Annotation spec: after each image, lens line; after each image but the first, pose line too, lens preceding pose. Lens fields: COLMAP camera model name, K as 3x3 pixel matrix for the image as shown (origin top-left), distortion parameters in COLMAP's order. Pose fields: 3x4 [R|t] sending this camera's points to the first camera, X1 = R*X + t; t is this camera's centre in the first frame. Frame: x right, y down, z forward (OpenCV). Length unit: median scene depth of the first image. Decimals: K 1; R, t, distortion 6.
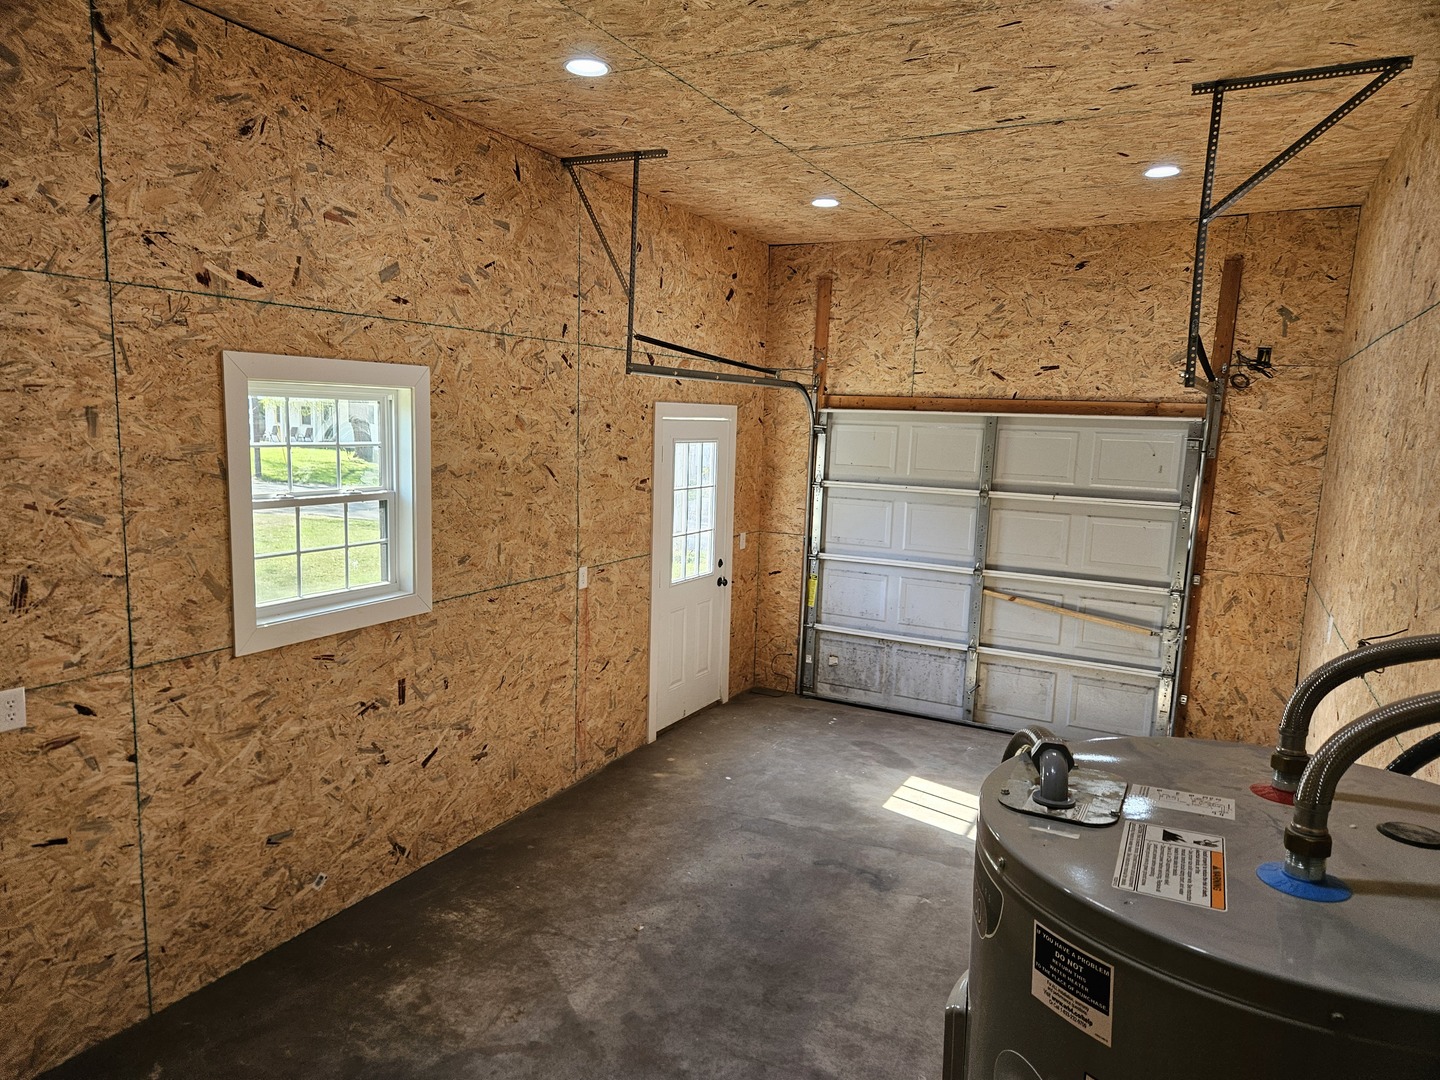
lens RADIAL K [[958.7, 0, 710.4], [0, 958.7, 543.7], [0, 0, 1]] dist [0.063623, -0.051285]
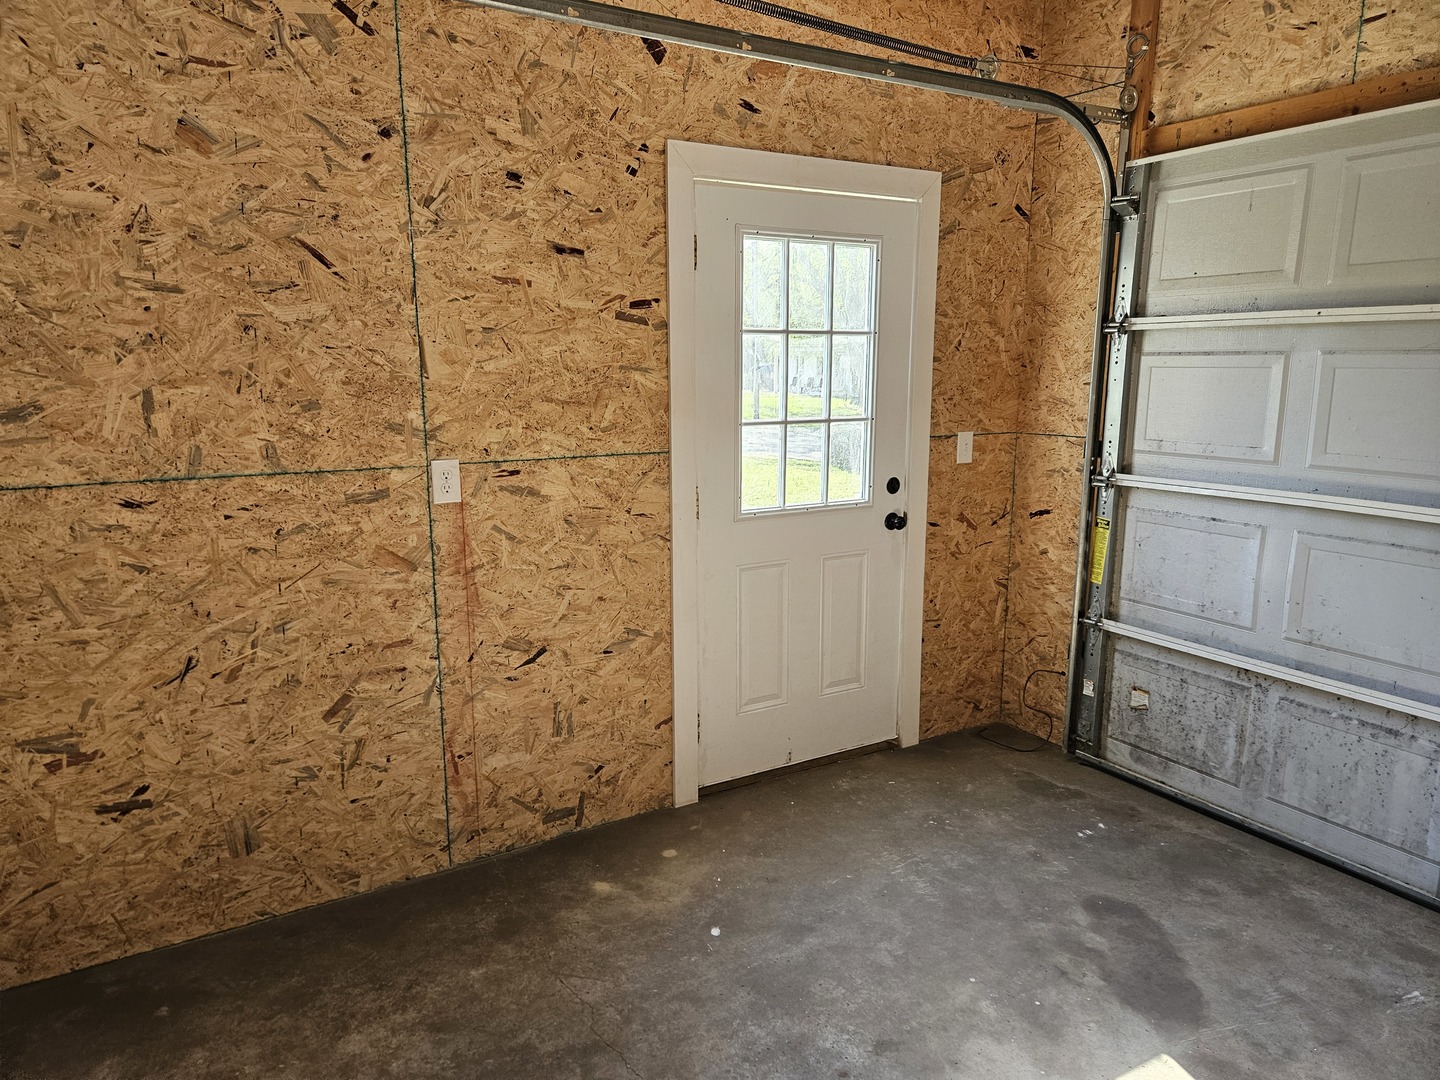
lens RADIAL K [[958.7, 0, 719.8], [0, 958.7, 547.0], [0, 0, 1]] dist [0.063623, -0.051285]
pose [[0.856698, 0.065208, -0.511681, 0.222234], [-0.040717, 0.997431, 0.058940, 0.029481], [0.514209, -0.029660, 0.857152, 0.552159]]
